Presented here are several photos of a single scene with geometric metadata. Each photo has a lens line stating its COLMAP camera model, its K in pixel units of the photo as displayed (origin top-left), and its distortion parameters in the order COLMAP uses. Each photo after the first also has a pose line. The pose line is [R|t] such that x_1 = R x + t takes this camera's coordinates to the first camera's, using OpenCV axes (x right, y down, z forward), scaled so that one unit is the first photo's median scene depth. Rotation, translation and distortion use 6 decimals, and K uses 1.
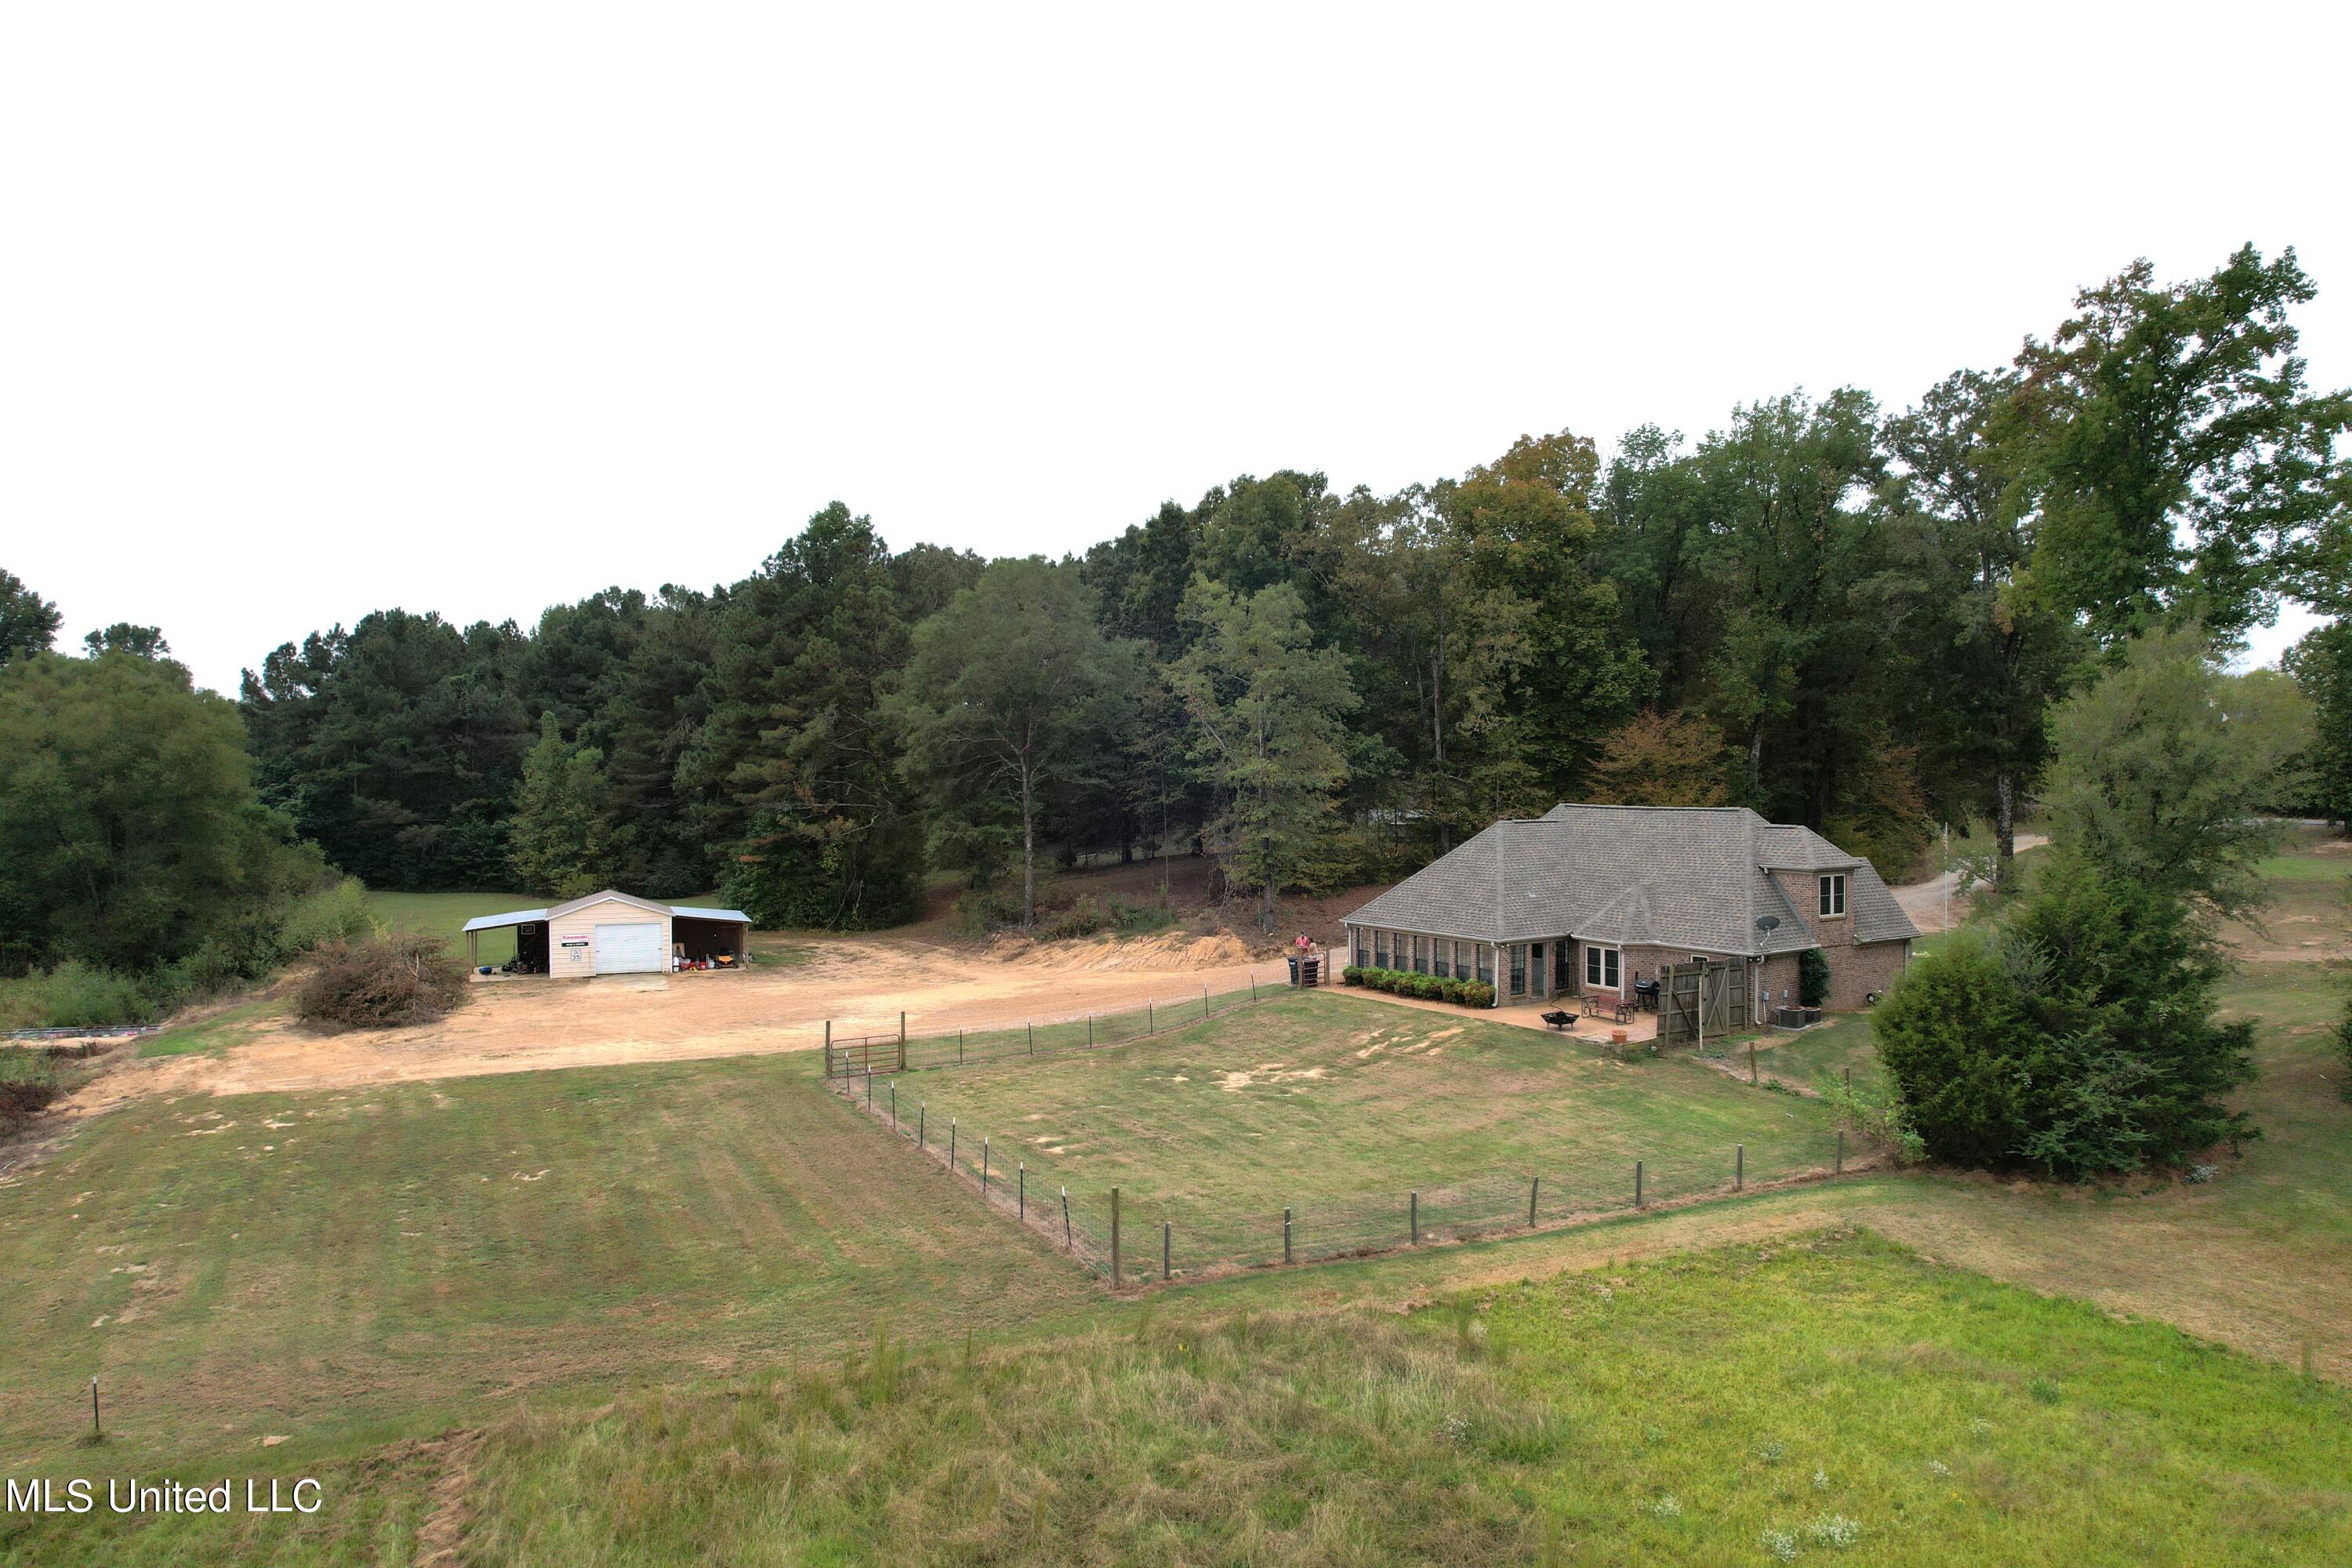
lens RADIAL K [[1510.3, 0, 1176.0], [0, 1510.3, 784.0], [0, 0, 1]] dist [-0.035289, 0.000733]
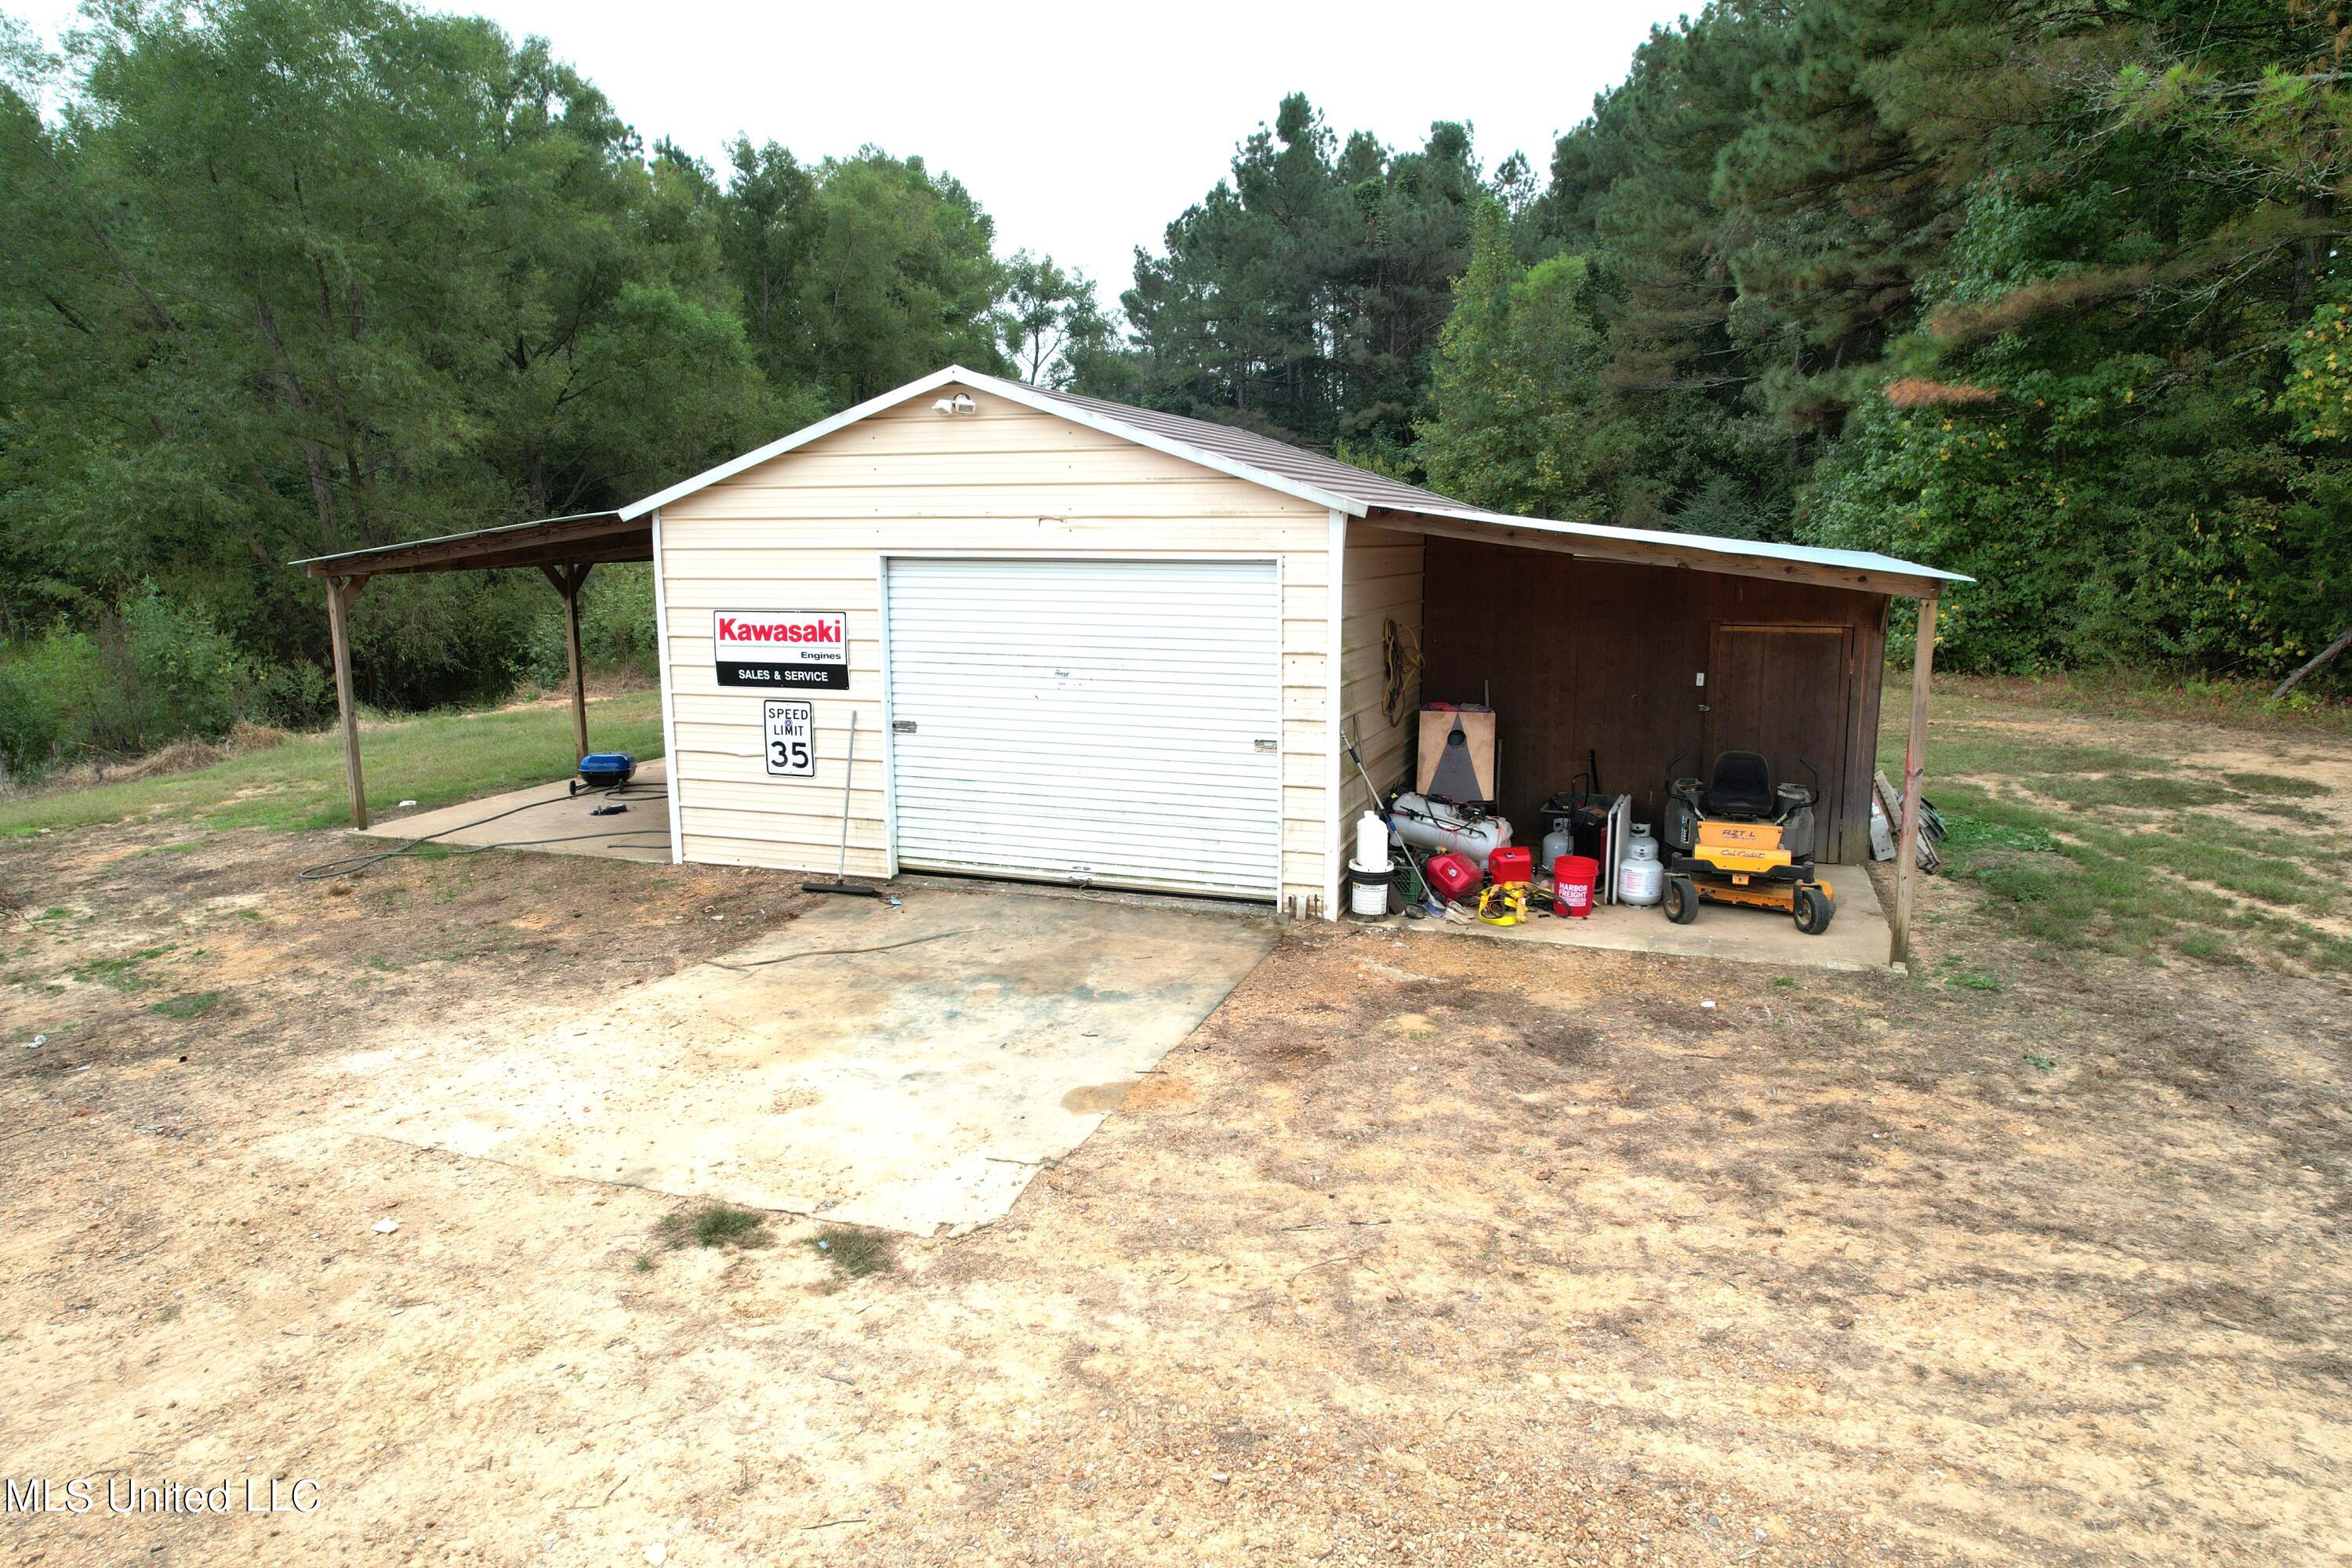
lens RADIAL K [[1510.3, 0, 1176.0], [0, 1510.3, 784.0], [0, 0, 1]] dist [-0.035289, 0.000733]
pose [[0.754942, 0.116696, -0.645326, -0.246997], [-0.002241, 0.984493, 0.175408, 0.084682], [0.655788, -0.130977, 0.743496, 0.854172]]
